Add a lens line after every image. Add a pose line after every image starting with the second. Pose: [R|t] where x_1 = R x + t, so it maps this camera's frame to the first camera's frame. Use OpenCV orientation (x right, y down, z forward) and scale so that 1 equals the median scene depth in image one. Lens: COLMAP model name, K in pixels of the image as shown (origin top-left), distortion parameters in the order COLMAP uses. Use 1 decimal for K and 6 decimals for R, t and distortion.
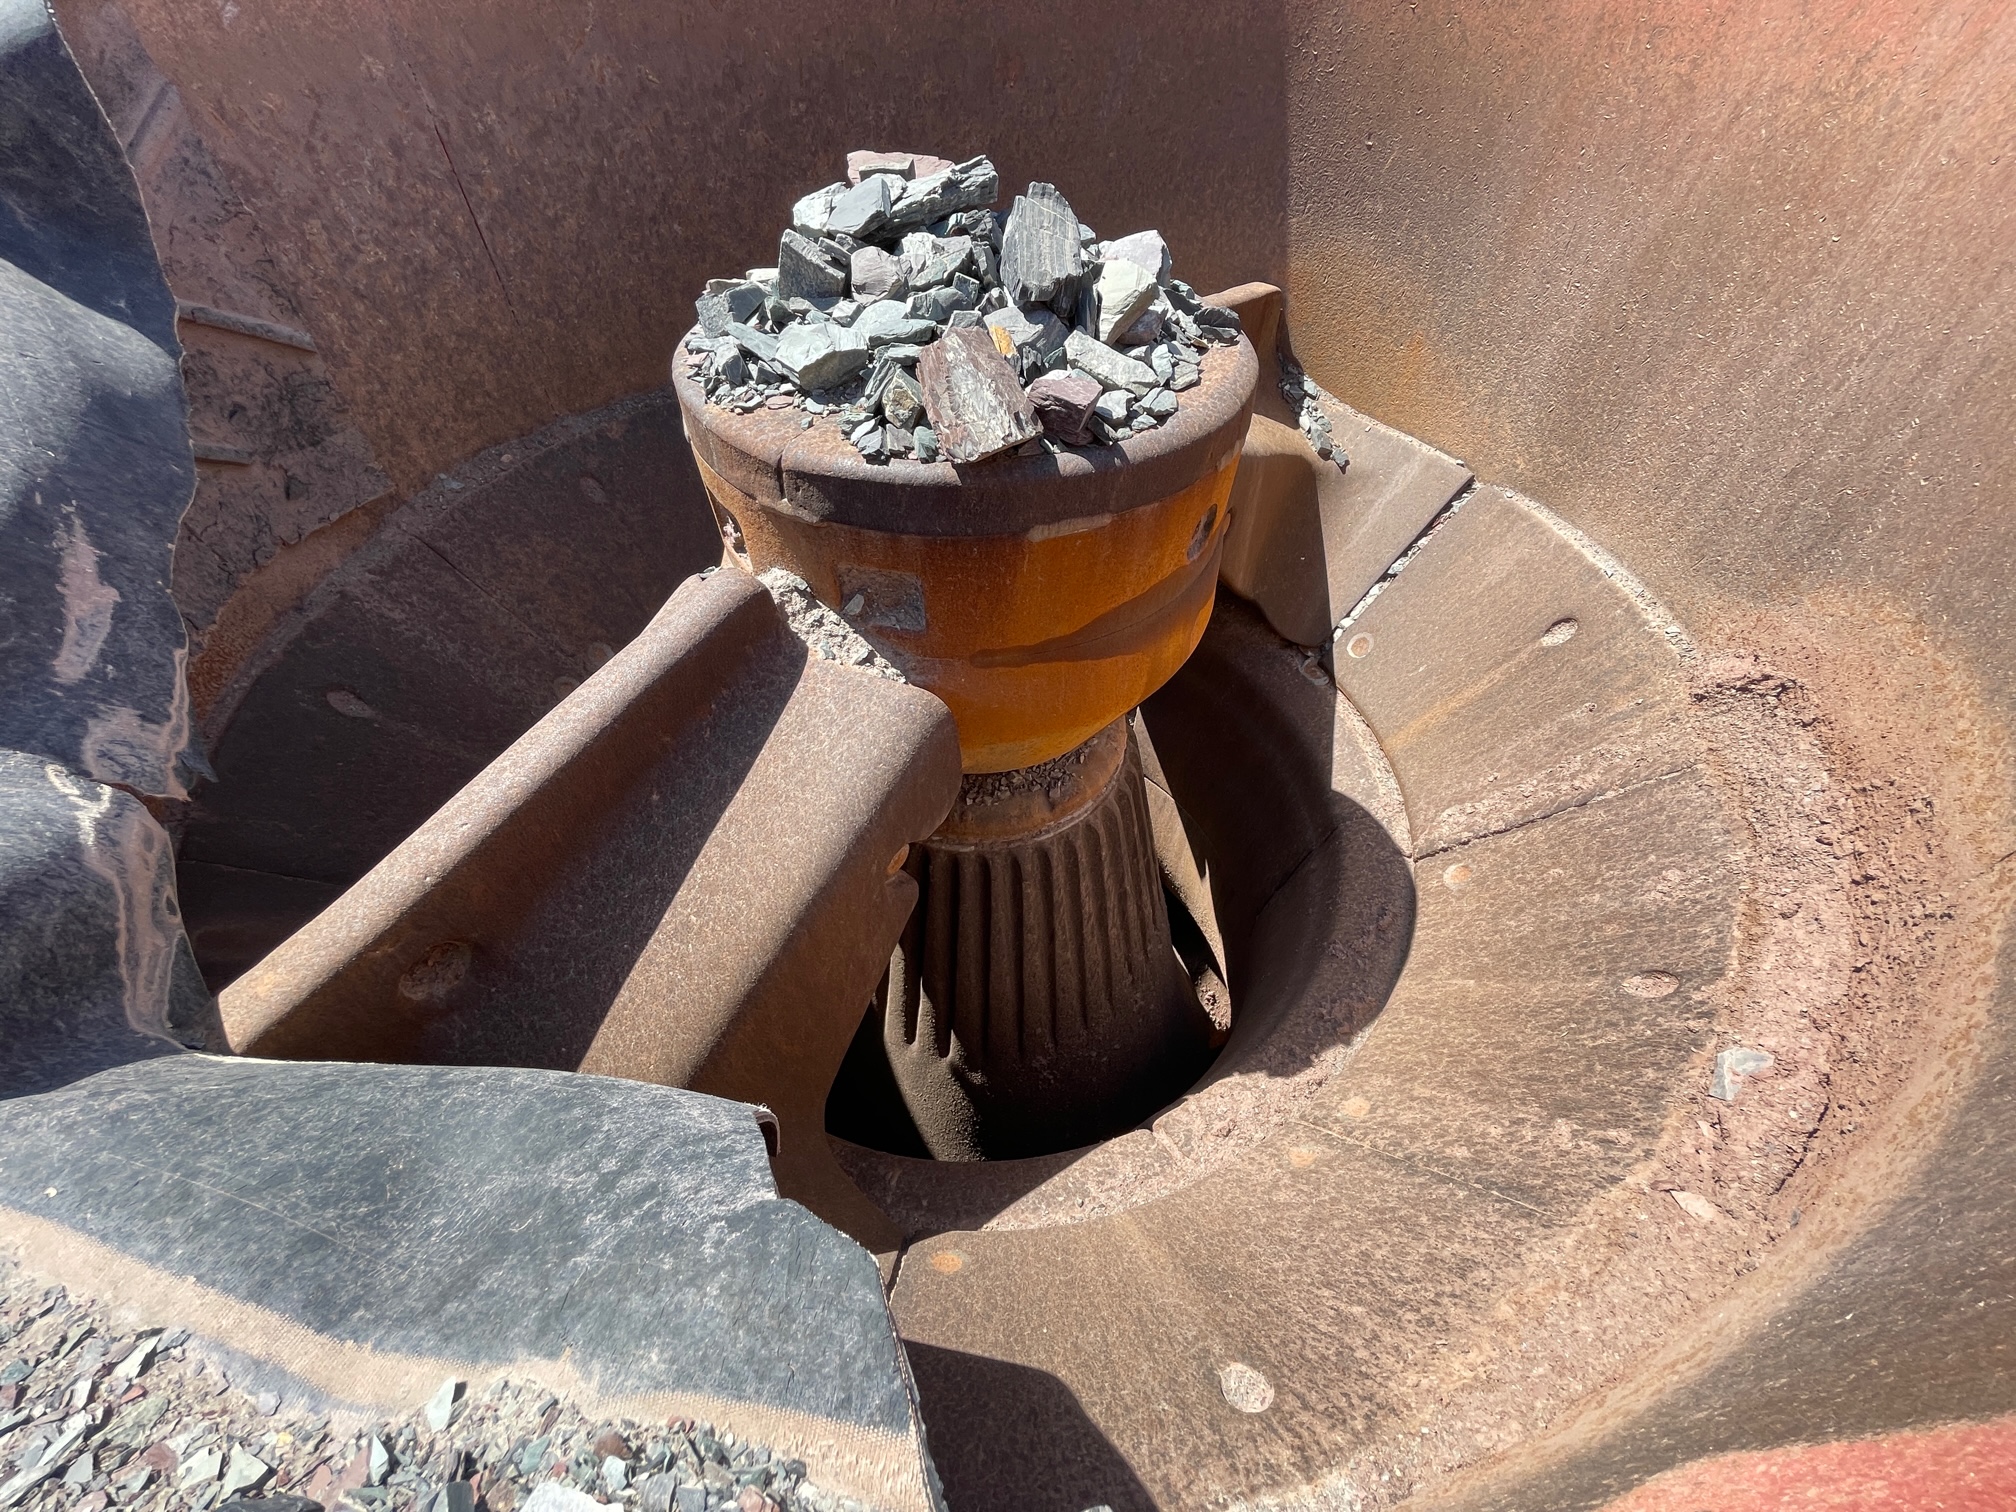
lens RADIAL K [[814.8, 0, 1023.2], [0, 814.8, 764.2], [0, 0, 1]] dist [-0.010354, 0.006365]
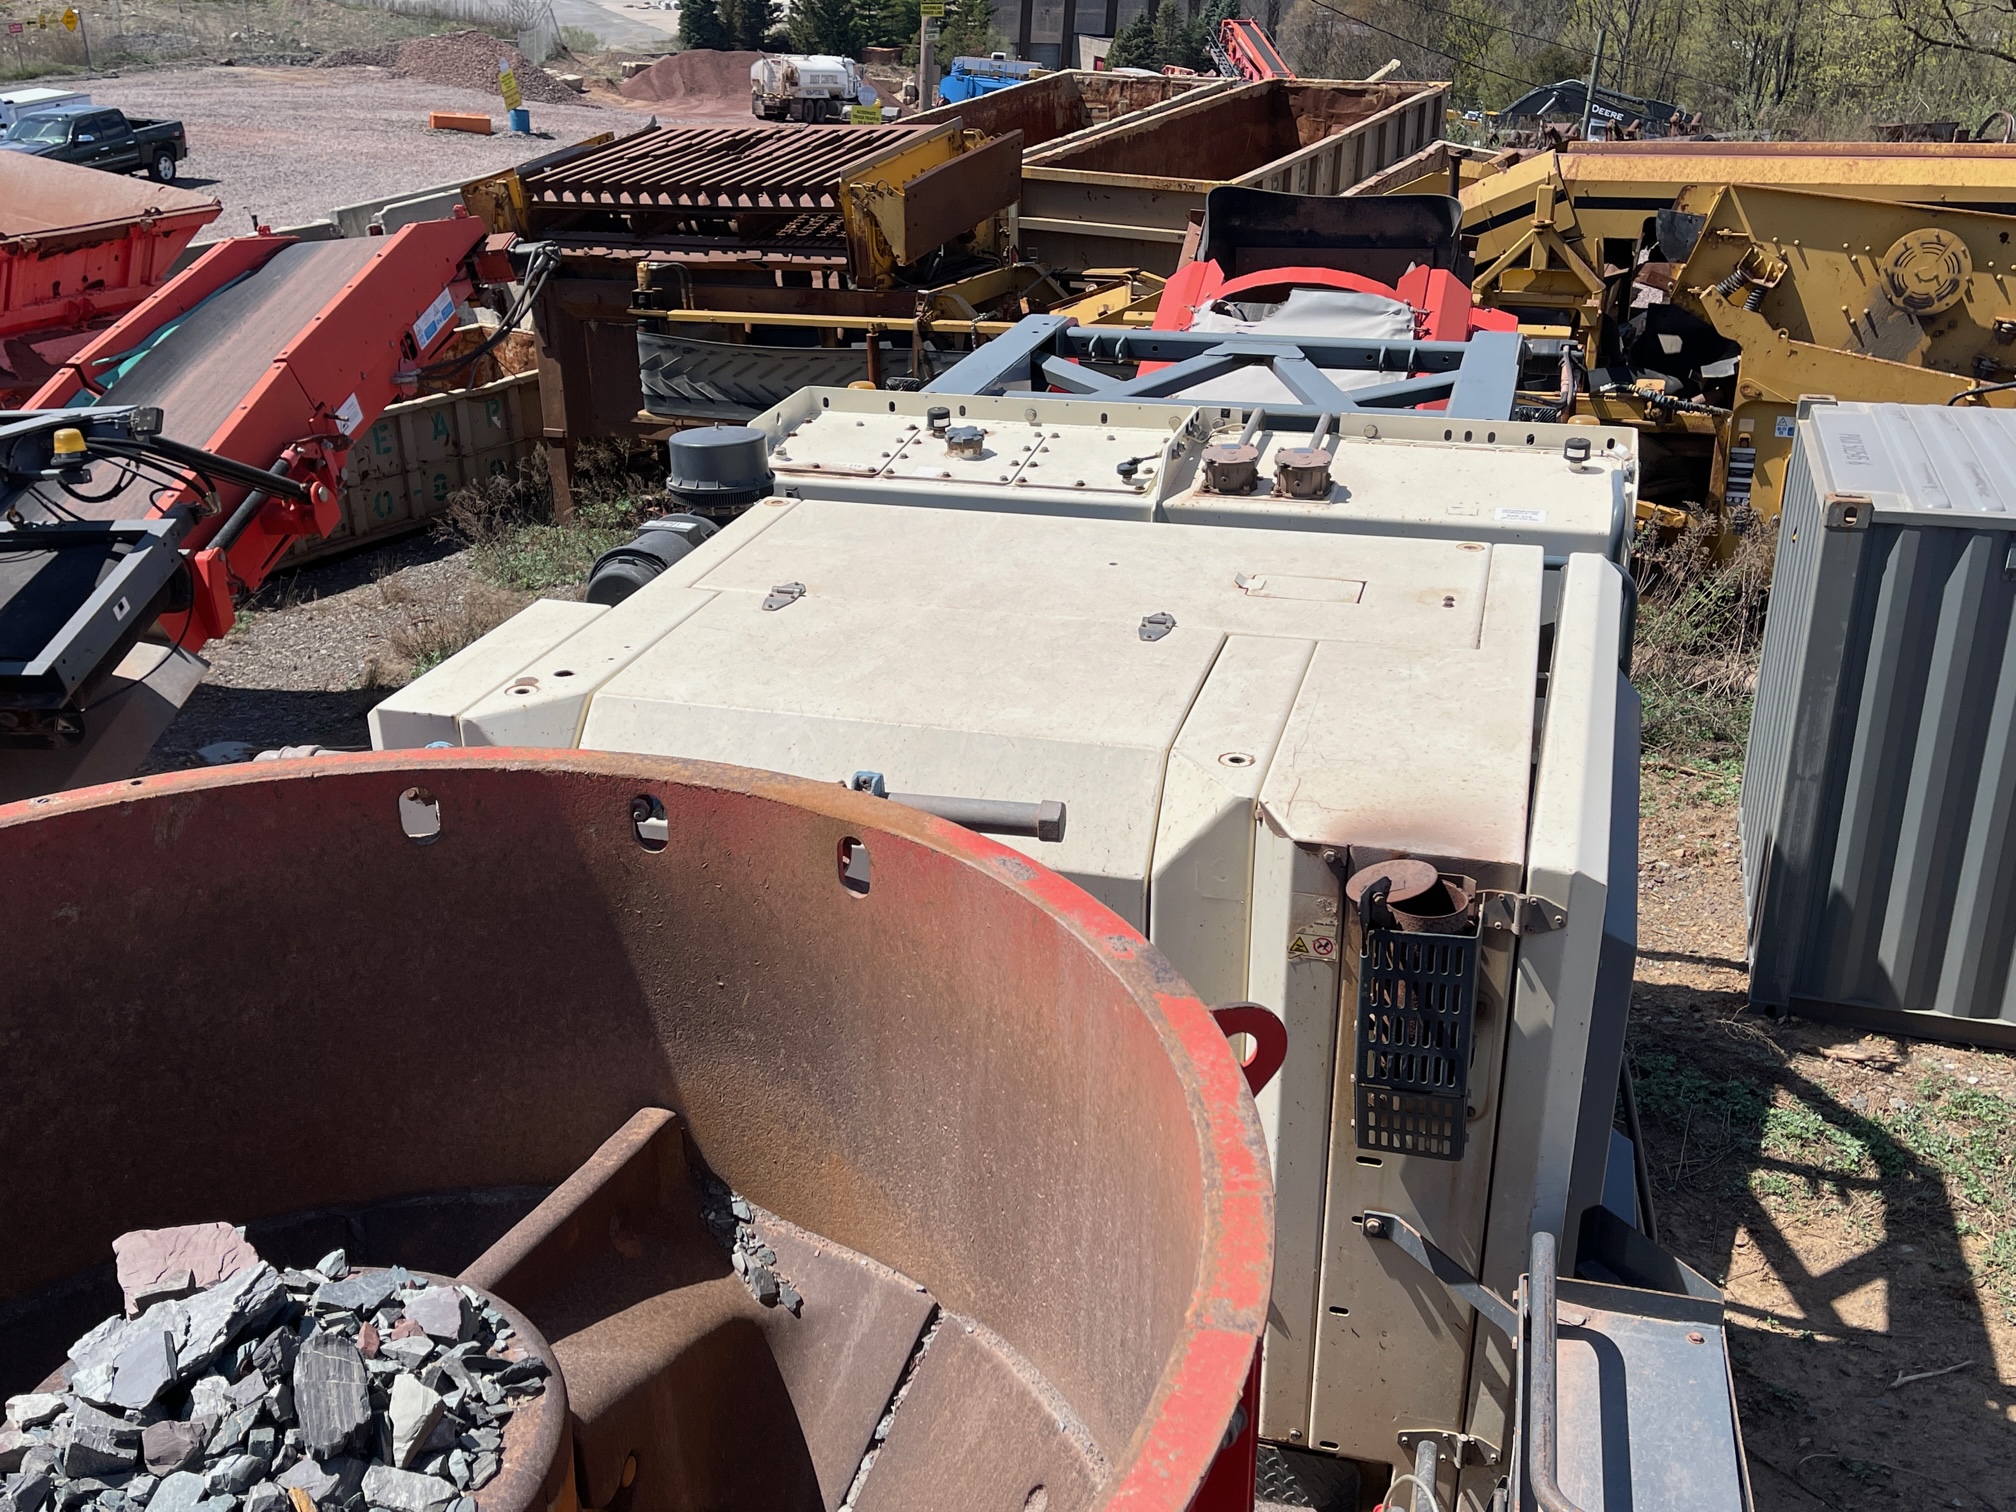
lens RADIAL K [[1898.7, 0, 1017.0], [0, 1898.7, 785.1], [0, 0, 1]] dist [0.037631, -0.030872]
pose [[0.943150, -0.154099, 0.294487, 0.183469], [0.261068, 0.891826, -0.369445, -0.113444], [-0.205700, 0.425323, 0.881356, -1.278465]]
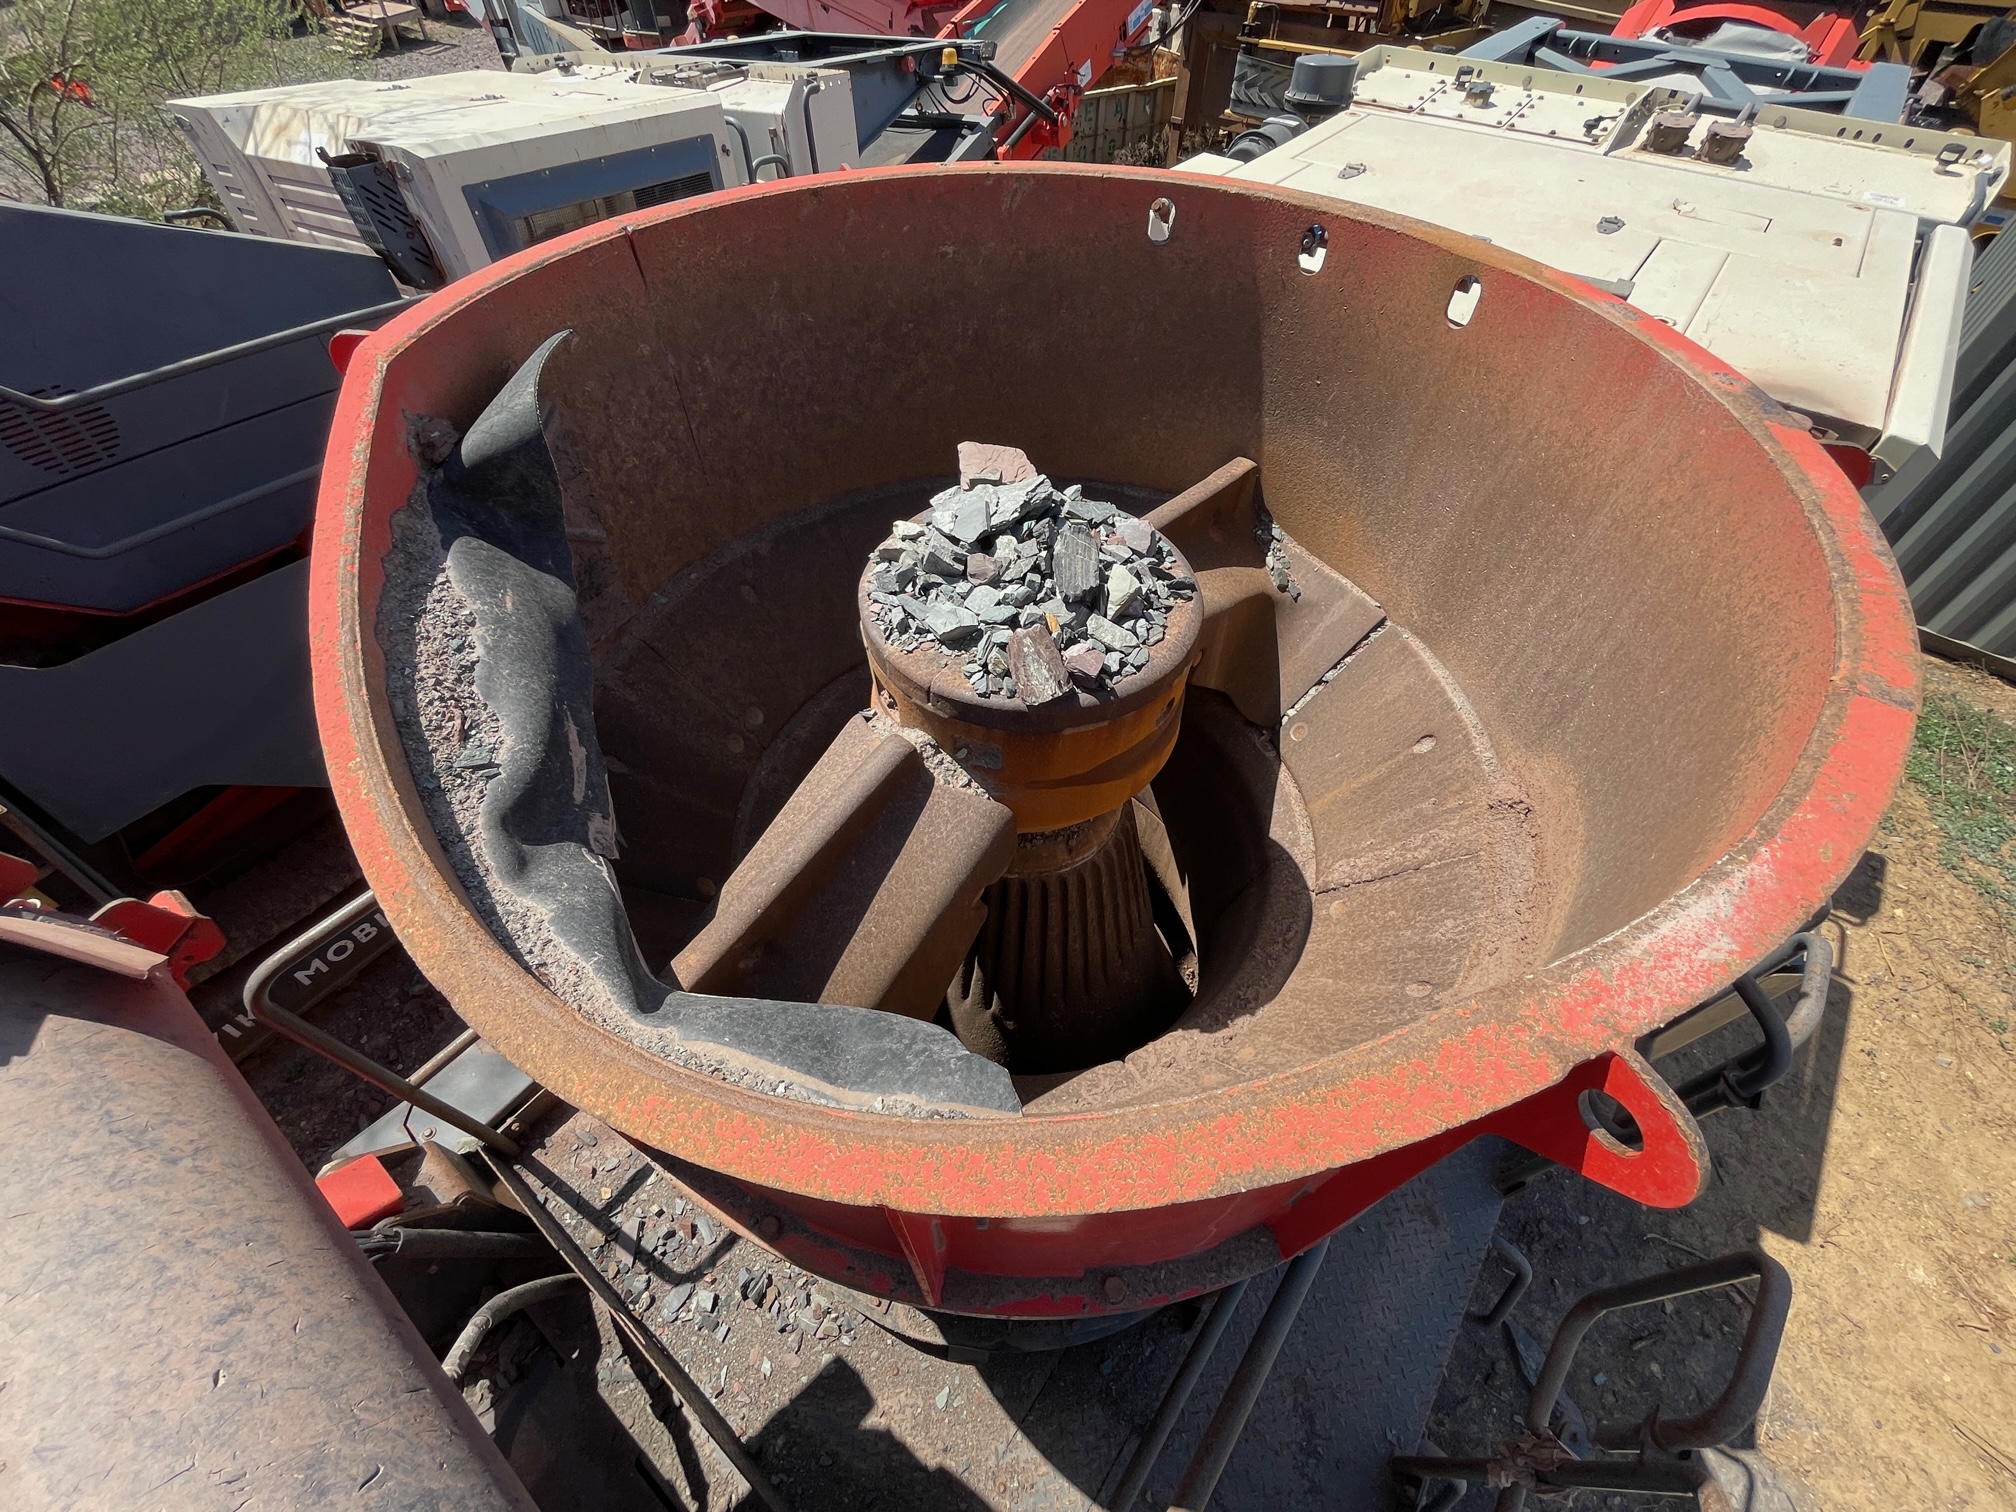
lens RADIAL K [[812.2, 0, 1019.6], [0, 812.2, 760.6], [0, 0, 1]] dist [0.000886, -0.000076]
pose [[0.998657, 0.041814, -0.030605, -0.020503], [-0.040421, 0.998178, 0.044787, -0.193052], [0.032422, -0.043490, 0.998528, -0.545667]]
